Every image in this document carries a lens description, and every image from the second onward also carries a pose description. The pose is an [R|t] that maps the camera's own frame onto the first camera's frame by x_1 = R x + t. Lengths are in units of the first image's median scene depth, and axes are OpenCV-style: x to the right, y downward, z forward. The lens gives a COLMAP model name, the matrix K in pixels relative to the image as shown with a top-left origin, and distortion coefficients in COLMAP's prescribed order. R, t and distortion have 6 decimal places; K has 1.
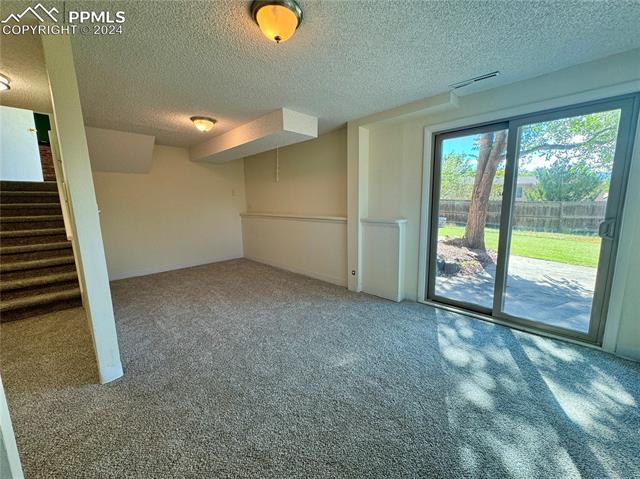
lens RADIAL K [[256.5, 0, 317.7], [0, 256.5, 240.2], [0, 0, 1]] dist [0.000432, -0.000009]
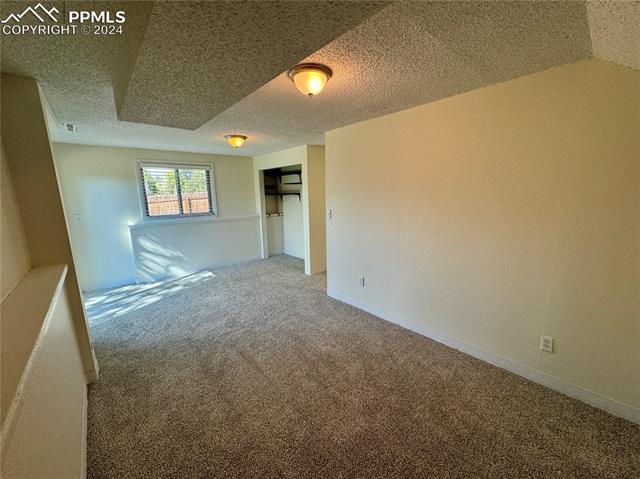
lens RADIAL K [[256.5, 0, 317.7], [0, 256.5, 240.2], [0, 0, 1]] dist [0.000432, -0.000009]
pose [[-0.997524, 0.030581, 0.063335, -0.652974], [0.049772, 0.943193, 0.328496, -0.422945], [-0.049691, 0.330834, -0.942380, 2.189534]]
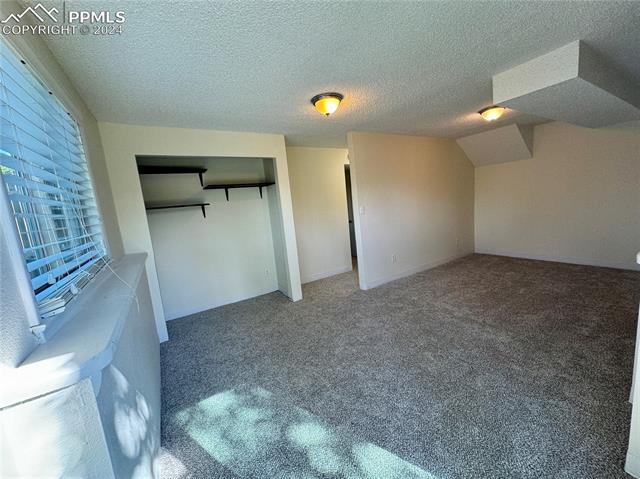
lens RADIAL K [[256.5, 0, 317.7], [0, 256.5, 240.2], [0, 0, 1]] dist [0.000432, -0.000009]
pose [[-0.209459, 0.185150, -0.960128, 0.956310], [-0.048175, 0.978763, 0.199253, -0.194733], [0.976630, 0.087989, -0.196091, 0.806450]]
